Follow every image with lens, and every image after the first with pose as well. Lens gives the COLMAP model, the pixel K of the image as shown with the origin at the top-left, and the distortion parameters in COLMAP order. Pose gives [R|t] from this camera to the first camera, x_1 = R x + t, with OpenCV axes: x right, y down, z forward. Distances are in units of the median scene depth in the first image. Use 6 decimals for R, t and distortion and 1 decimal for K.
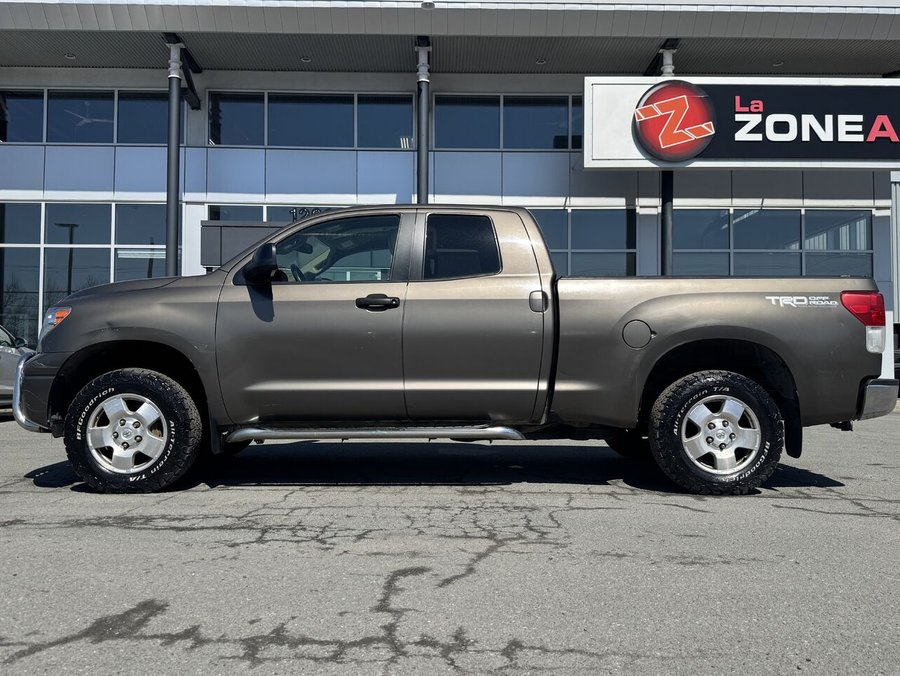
lens RADIAL K [[672.0, 0, 452.2], [0, 672.0, 340.0], [0, 0, 1]] dist [0.050488, -0.058075]
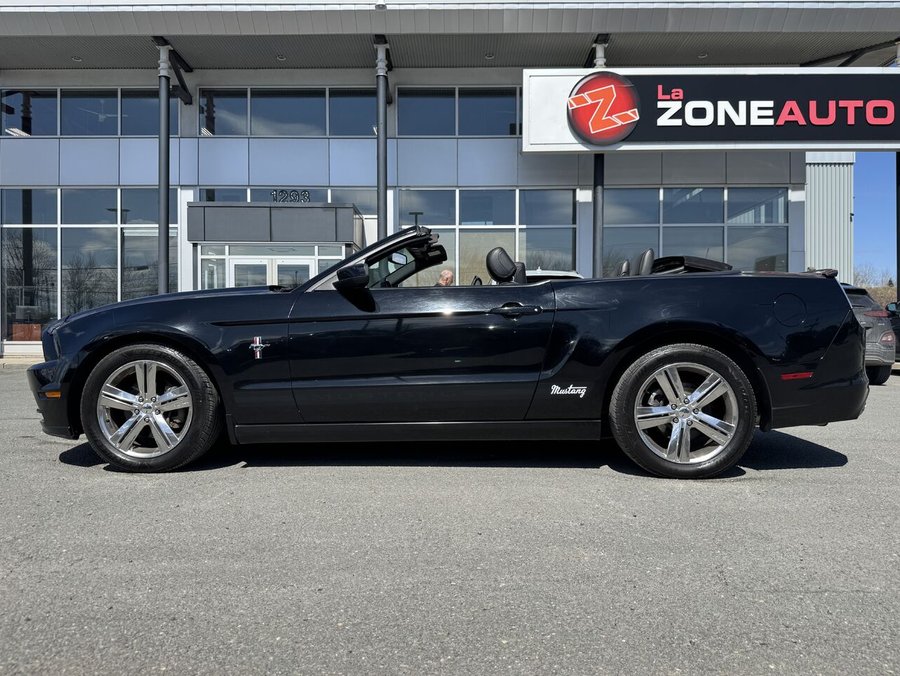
lens RADIAL K [[583.1, 0, 508.4], [0, 583.1, 331.6], [0, 0, 1]] dist [0.023897, -0.021907]
pose [[0.999552, -0.003274, -0.029761, 0.198801], [0.004534, 0.999092, 0.042369, 0.003190], [0.029595, -0.042485, 0.998659, 0.014375]]
